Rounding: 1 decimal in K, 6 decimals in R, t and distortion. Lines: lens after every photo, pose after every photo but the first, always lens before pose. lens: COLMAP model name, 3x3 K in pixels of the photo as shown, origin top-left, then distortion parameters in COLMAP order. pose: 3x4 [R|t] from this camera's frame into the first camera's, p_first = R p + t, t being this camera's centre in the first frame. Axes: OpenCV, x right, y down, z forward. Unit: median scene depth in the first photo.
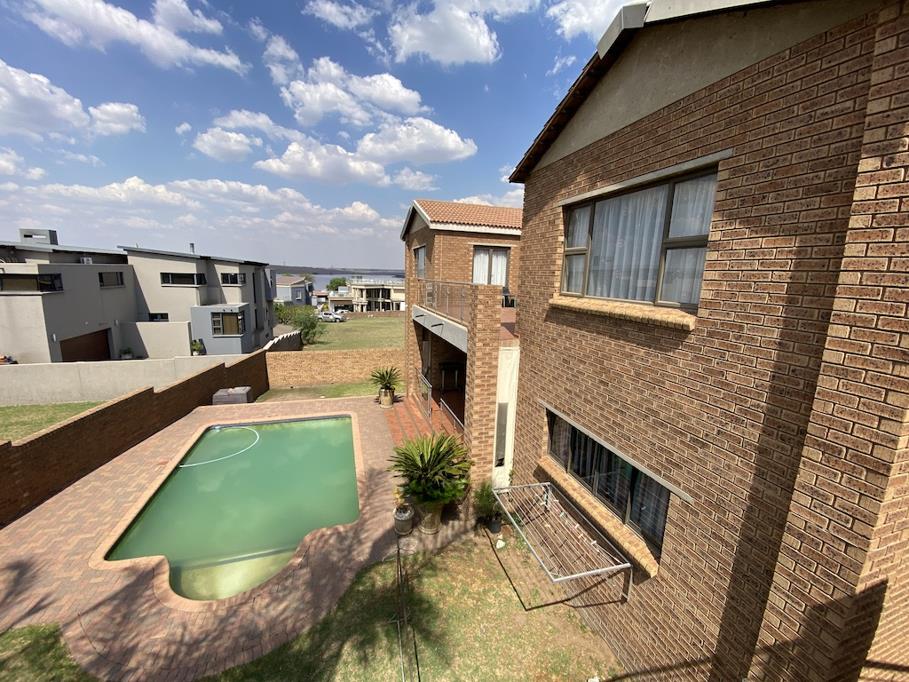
lens RADIAL K [[372.4, 0, 456.1], [0, 372.4, 347.6], [0, 0, 1]] dist [0.002803, -0.000090]
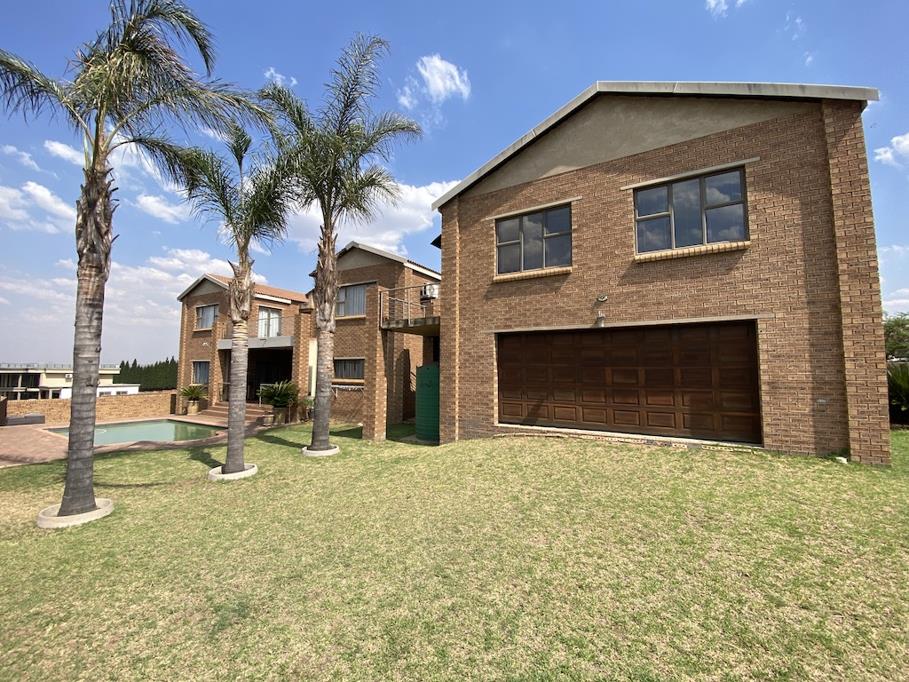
lens RADIAL K [[372.4, 0, 456.4], [0, 372.4, 341.2], [0, 0, 1]] dist [0.002803, -0.000090]
pose [[0.729139, 0.013559, 0.684231, -0.426882], [0.158222, 0.969377, -0.187816, 0.309595], [-0.665824, 0.245205, 0.704665, -0.674190]]
